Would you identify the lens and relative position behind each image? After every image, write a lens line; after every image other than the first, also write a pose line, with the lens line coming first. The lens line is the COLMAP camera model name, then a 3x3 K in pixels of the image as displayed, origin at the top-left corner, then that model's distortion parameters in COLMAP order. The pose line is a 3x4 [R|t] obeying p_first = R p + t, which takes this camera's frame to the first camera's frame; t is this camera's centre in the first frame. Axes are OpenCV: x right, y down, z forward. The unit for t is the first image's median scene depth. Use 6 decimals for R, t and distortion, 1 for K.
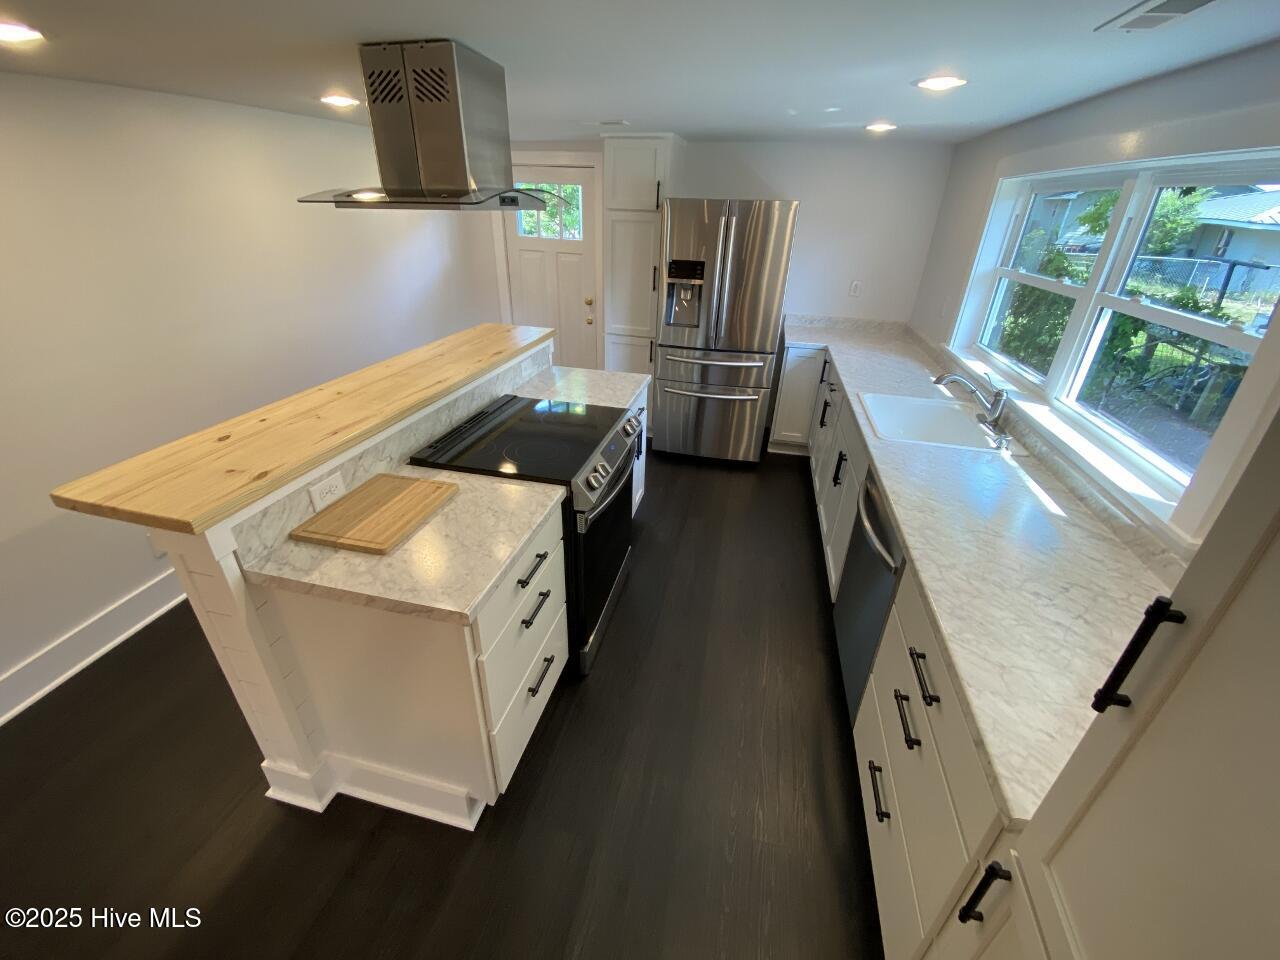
lens RADIAL K [[526.4, 0, 637.5], [0, 526.4, 476.9], [0, 0, 1]] dist [0.020507, -0.019773]
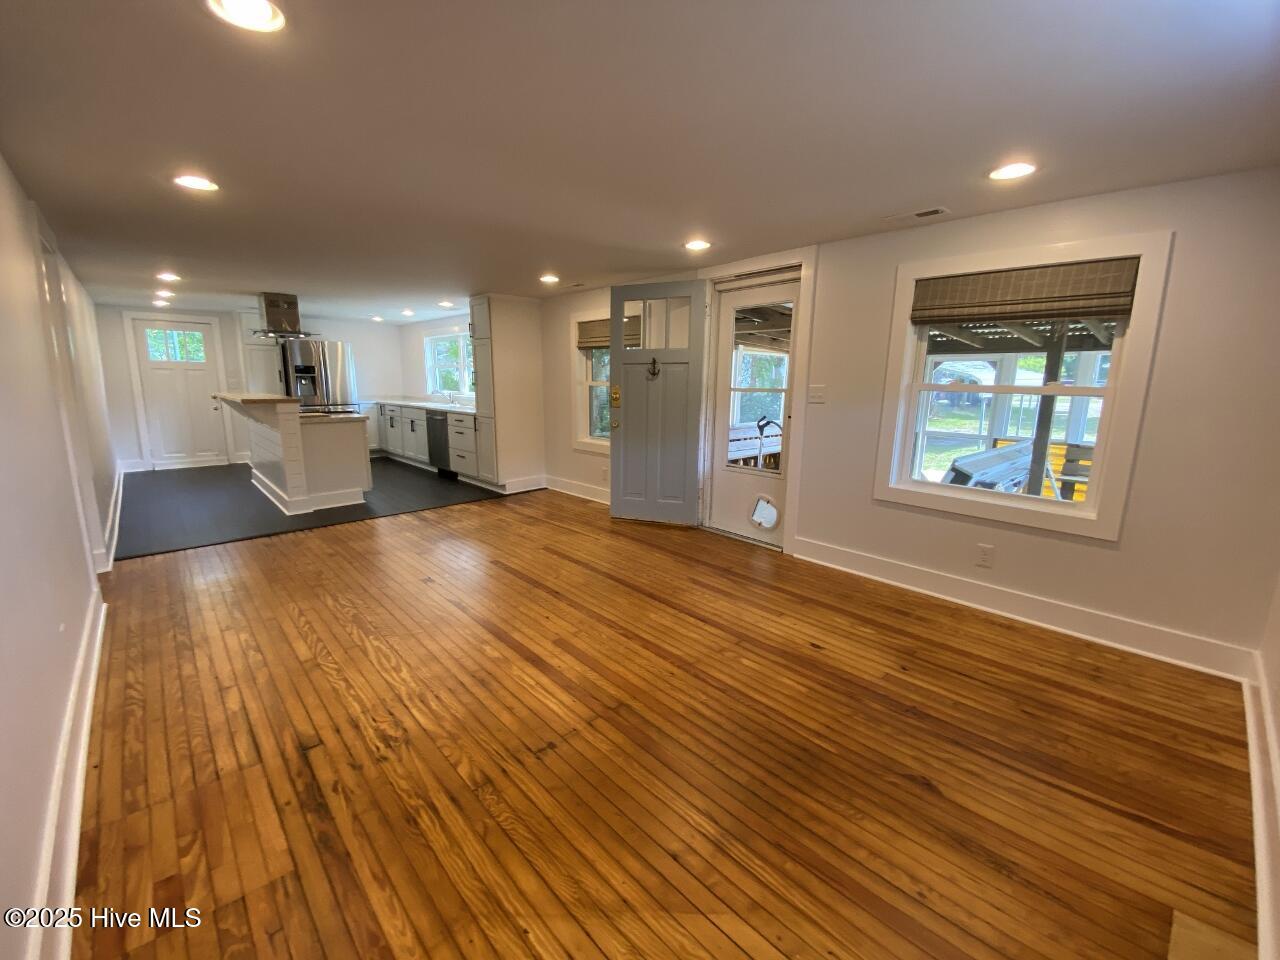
lens RADIAL K [[520.2, 0, 641.9], [0, 520.2, 474.5], [0, 0, 1]] dist [0.015650, -0.017793]
pose [[0.542896, -0.172752, 0.821840, -1.186928], [0.386731, 0.920102, -0.062062, 0.800875], [-0.745455, 0.351524, 0.566328, -1.307824]]
